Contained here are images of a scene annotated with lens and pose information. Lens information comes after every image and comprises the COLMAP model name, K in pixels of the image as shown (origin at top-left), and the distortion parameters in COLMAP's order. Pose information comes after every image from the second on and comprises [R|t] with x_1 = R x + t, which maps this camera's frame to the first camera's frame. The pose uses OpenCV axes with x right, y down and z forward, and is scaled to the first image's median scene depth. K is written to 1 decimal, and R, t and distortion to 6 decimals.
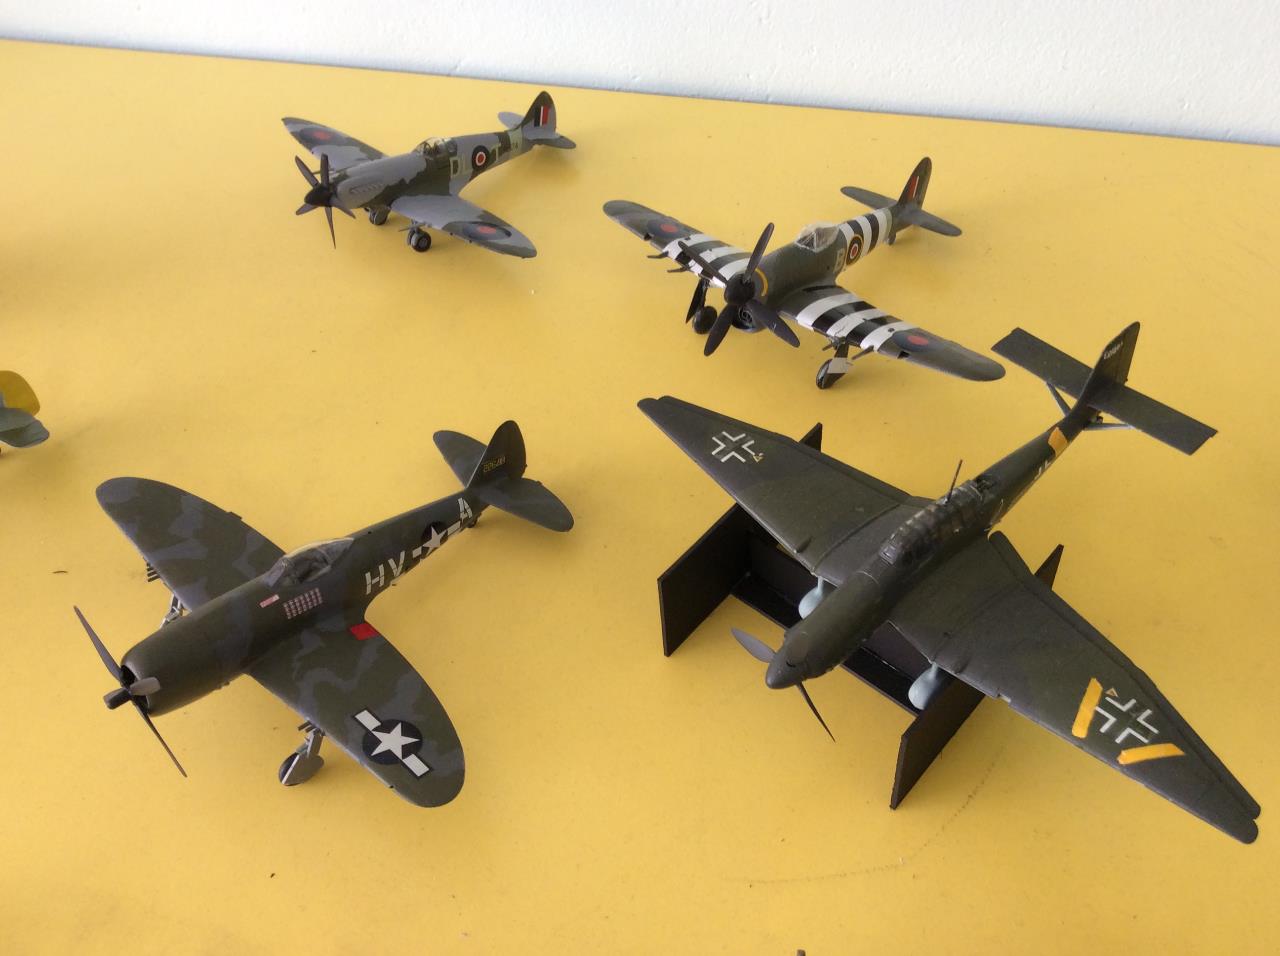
lens RADIAL K [[1224.6, 0, 640.0], [0, 1224.6, 478.0], [0, 0, 1]] dist [0.226172, -0.448467]
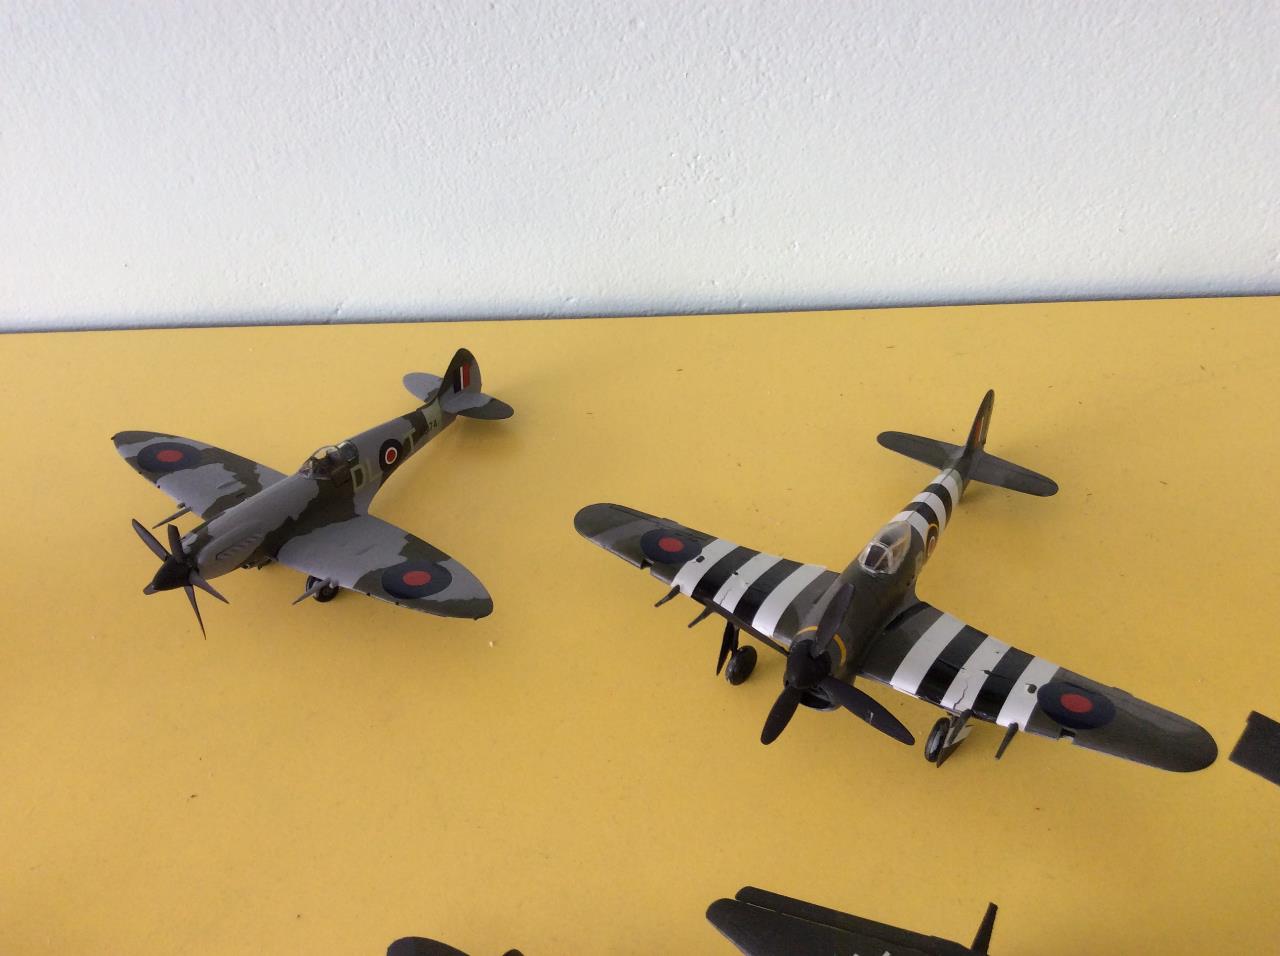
lens RADIAL K [[1206.9, 0, 640.0], [0, 1206.9, 478.0], [0, 0, 1]] dist [0.225735, -0.476363]
pose [[0.985671, -0.153526, 0.069881, -0.042521], [0.155717, 0.987432, -0.027035, -0.251627], [-0.064852, 0.037529, 0.997189, 0.328040]]
